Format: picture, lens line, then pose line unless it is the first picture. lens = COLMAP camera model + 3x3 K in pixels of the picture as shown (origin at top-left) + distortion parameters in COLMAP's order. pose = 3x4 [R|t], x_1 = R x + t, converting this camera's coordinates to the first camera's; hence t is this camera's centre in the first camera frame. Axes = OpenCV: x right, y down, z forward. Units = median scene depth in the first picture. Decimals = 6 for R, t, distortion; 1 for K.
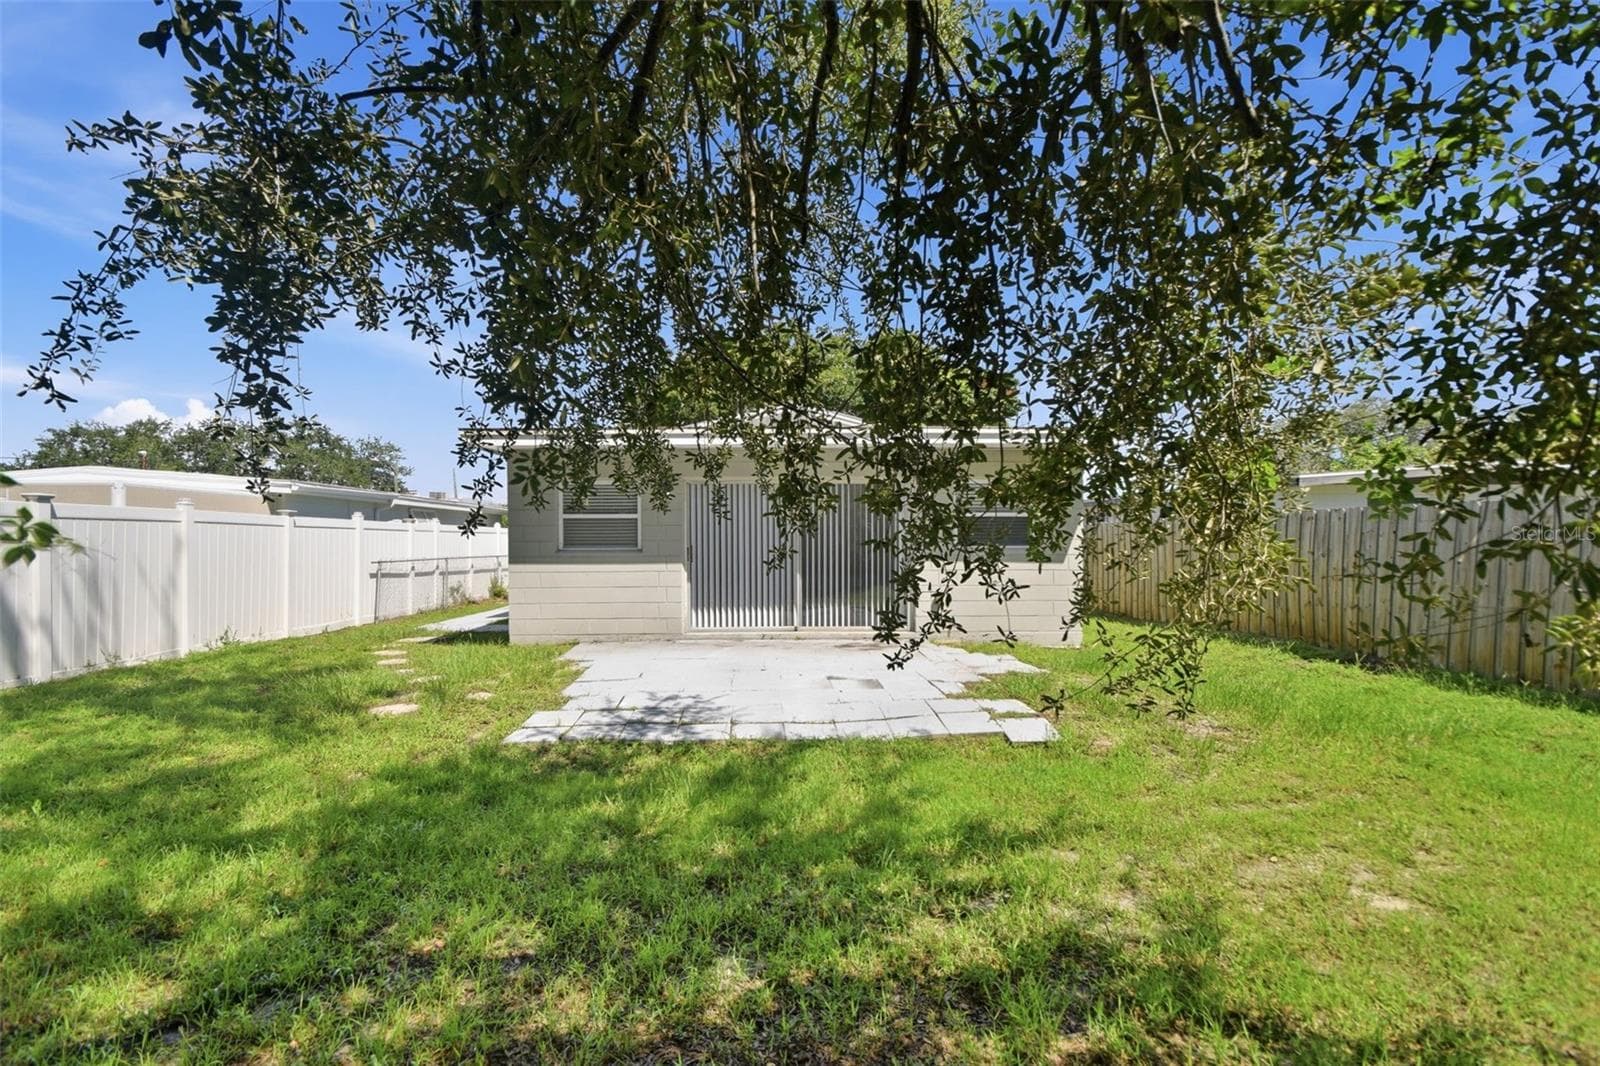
lens RADIAL K [[718.8, 0, 802.9], [0, 718.8, 540.1], [0, 0, 1]] dist [-0.001775, -0.000390]
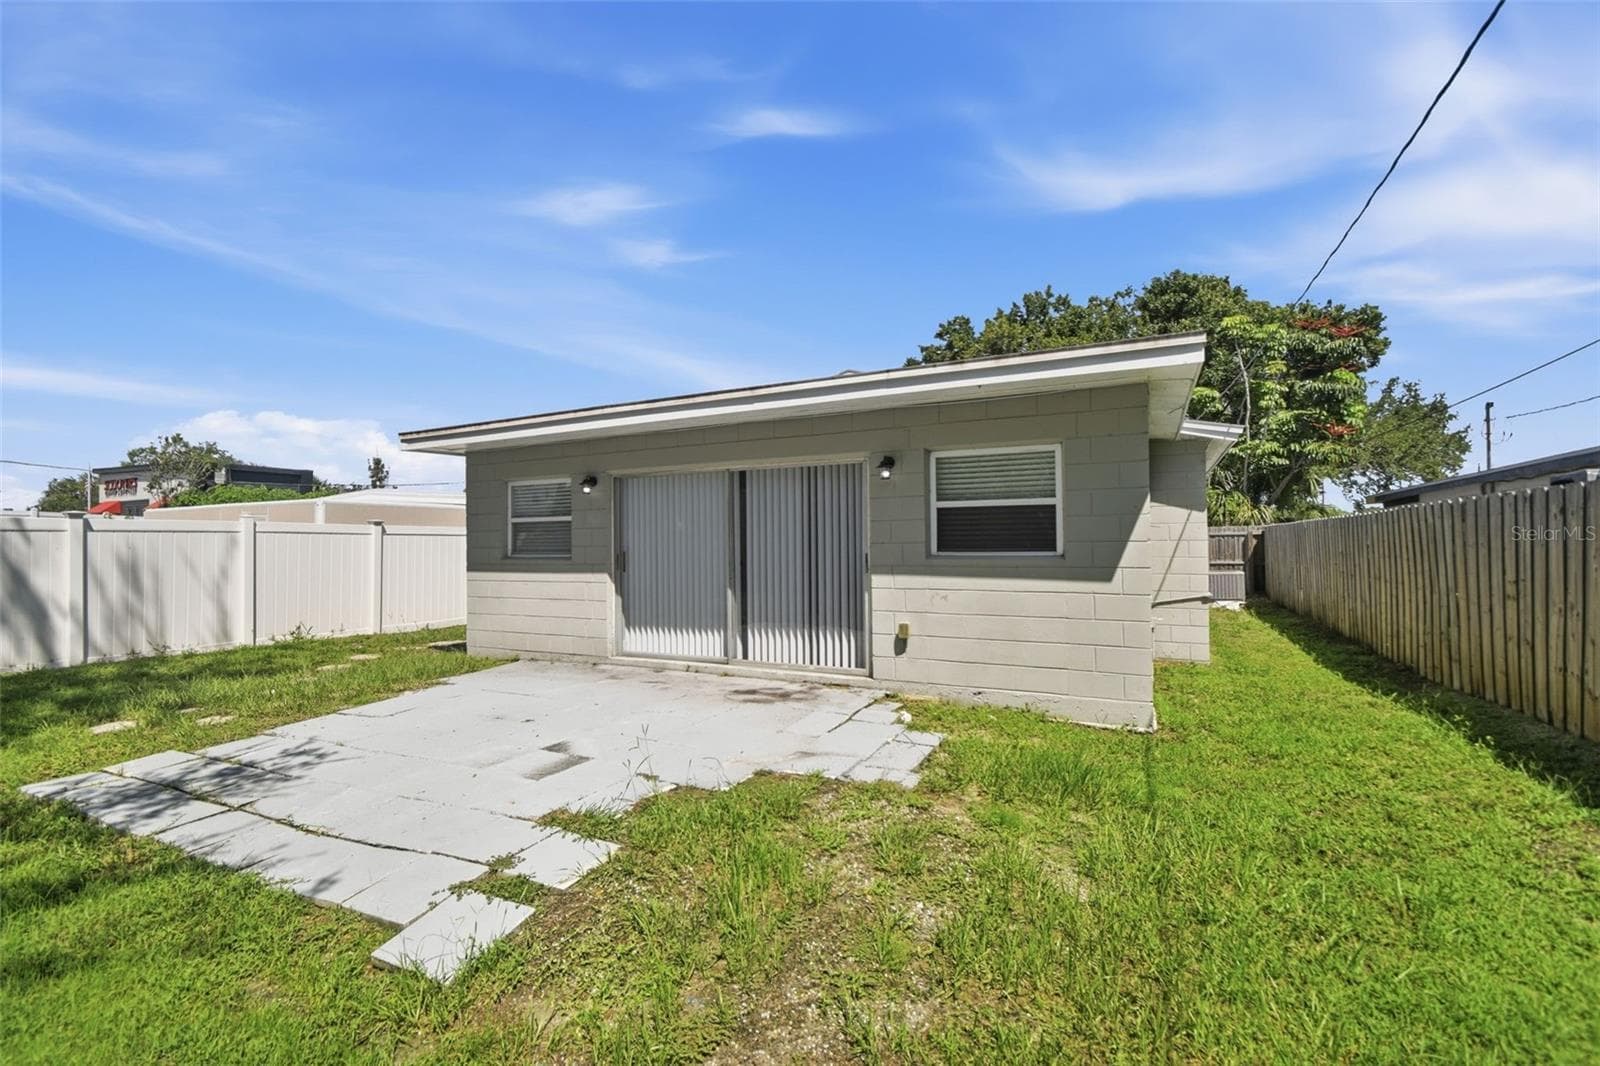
lens RADIAL K [[706.9, 0, 800.0], [0, 706.9, 533.0], [0, 0, 1]] dist [0.008533, -0.013328]
pose [[0.876405, -0.013410, -0.481388, 0.426773], [0.007805, 0.999876, -0.013644, -0.001451], [0.481511, 0.008200, 0.876402, 0.385269]]
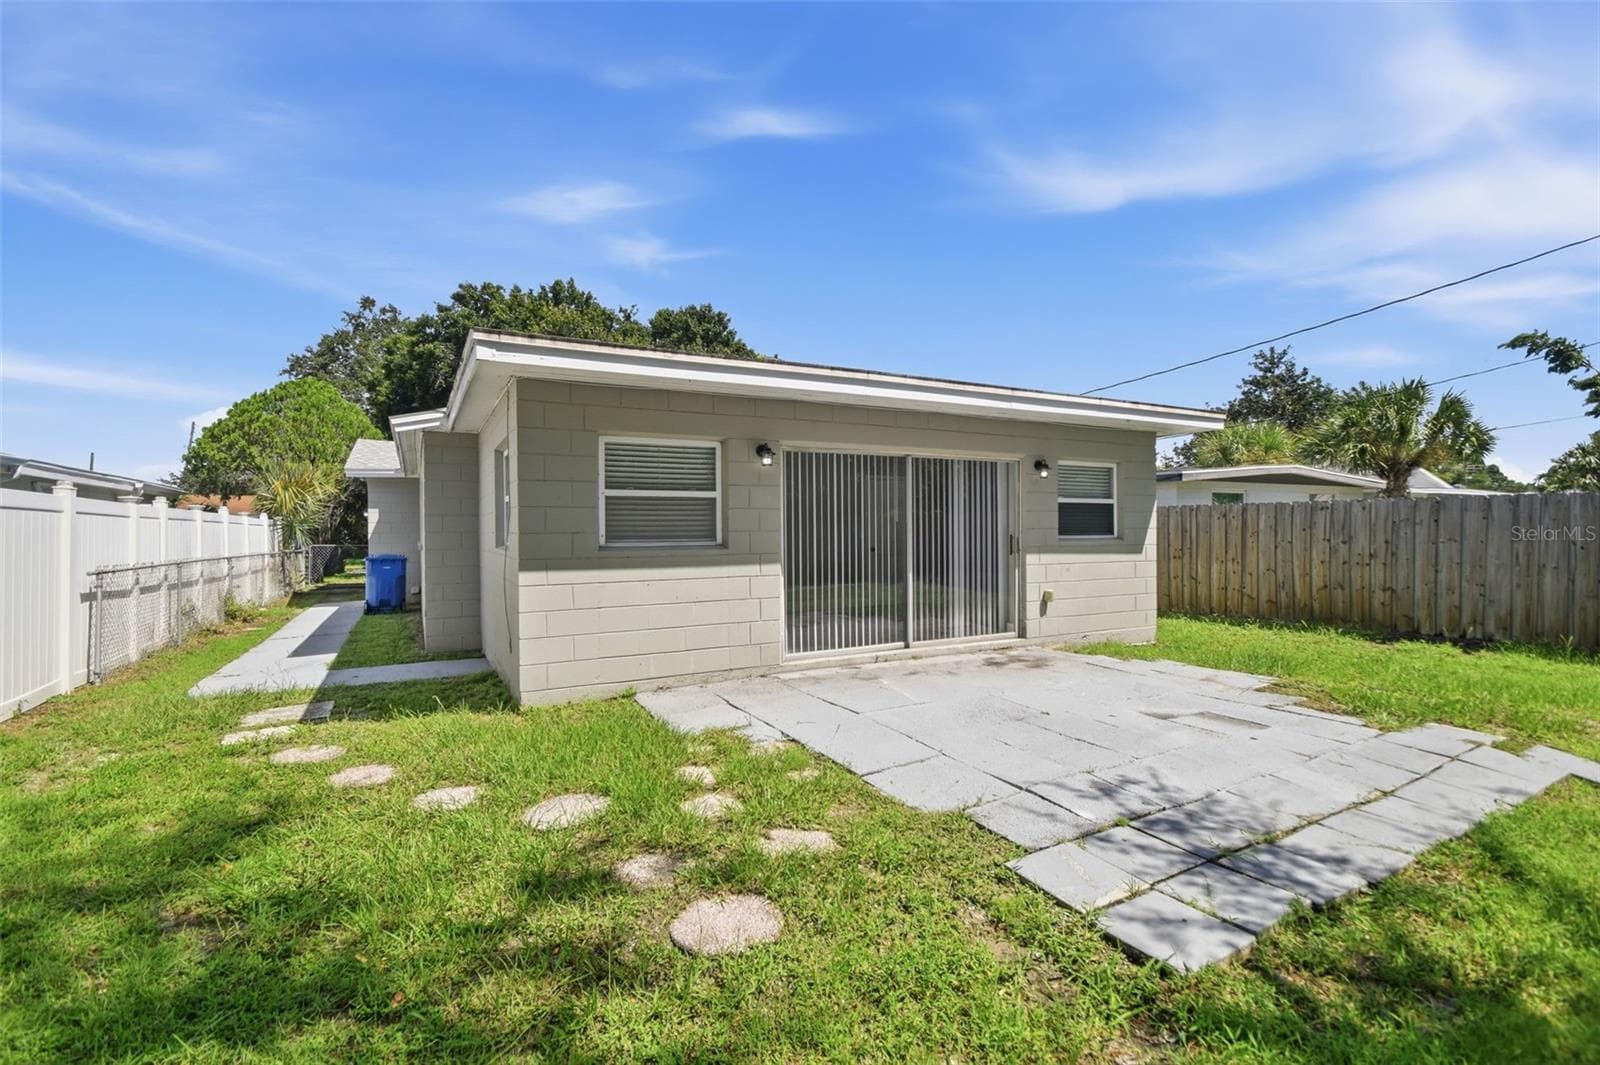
lens RADIAL K [[702.8, 0, 798.0], [0, 702.8, 529.0], [0, 0, 1]] dist [0.015887, -0.019195]
pose [[0.902655, -0.002647, 0.430357, -0.445367], [0.003692, 0.999992, -0.001593, 0.000248], [-0.430349, 0.003027, 0.902657, 0.377242]]
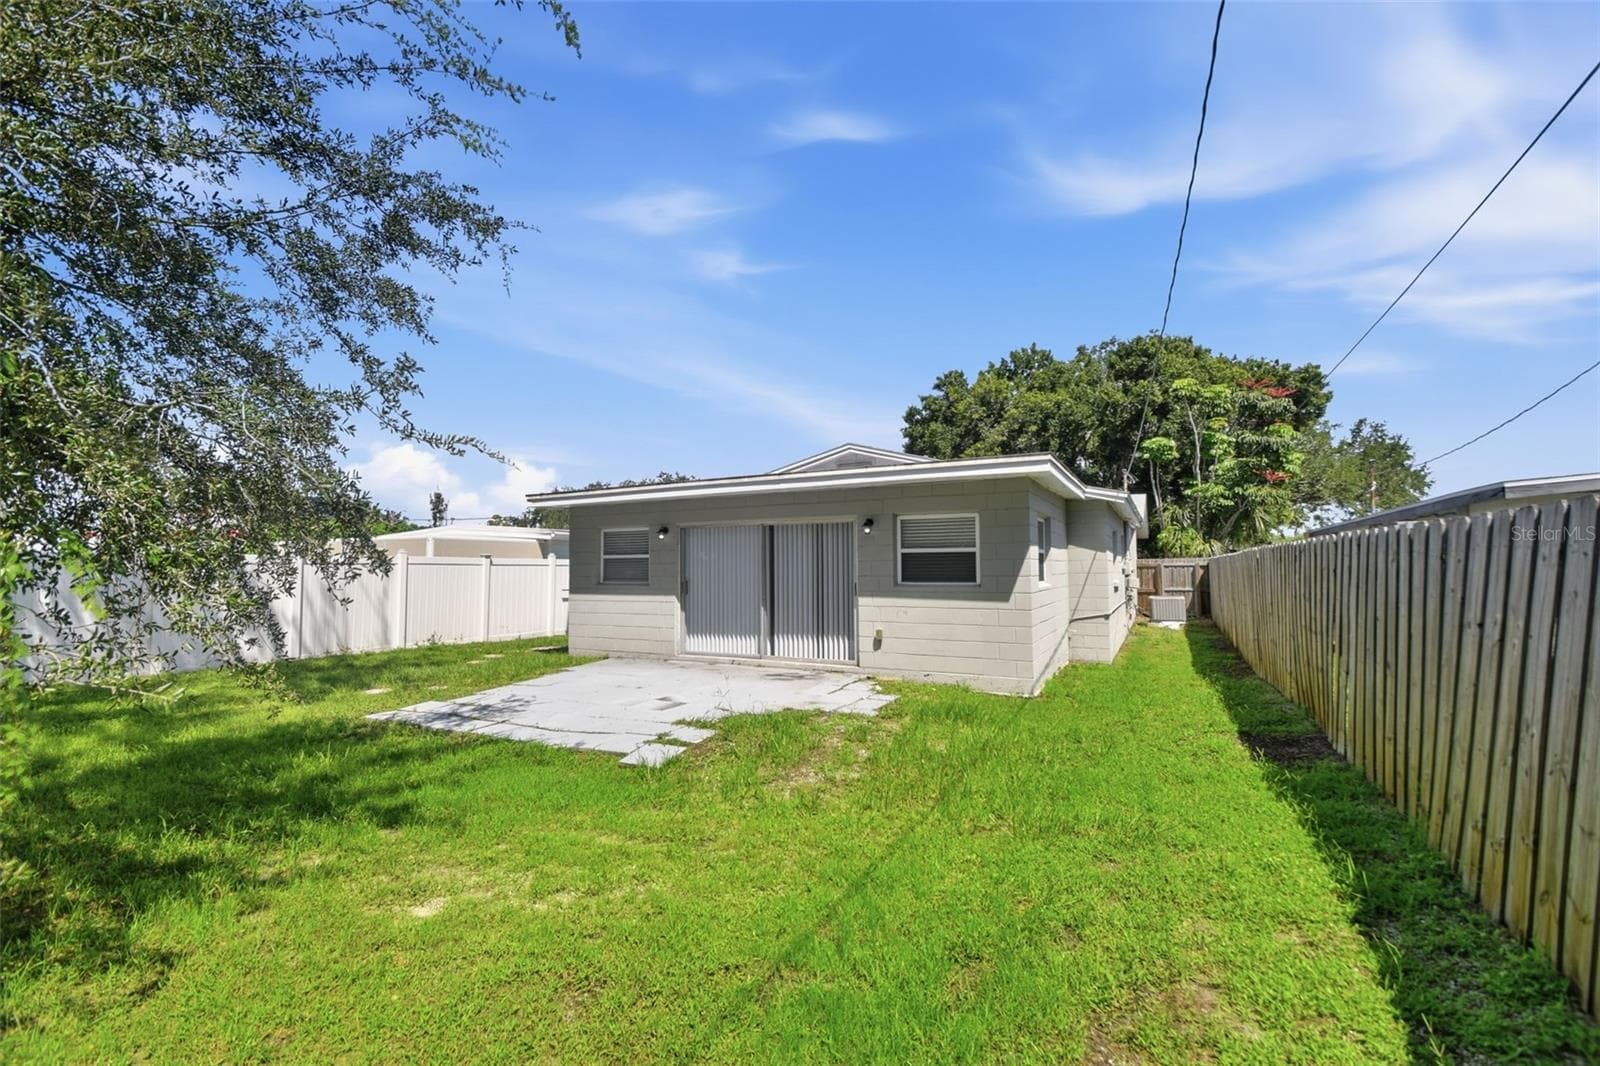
lens RADIAL K [[702.8, 0, 798.0], [0, 702.8, 529.5], [0, 0, 1]] dist [0.015887, -0.019195]
pose [[0.864839, -0.030526, -0.501121, 0.595069], [0.004122, 0.998548, -0.053712, -0.013104], [0.502033, 0.044387, 0.863709, 0.090973]]
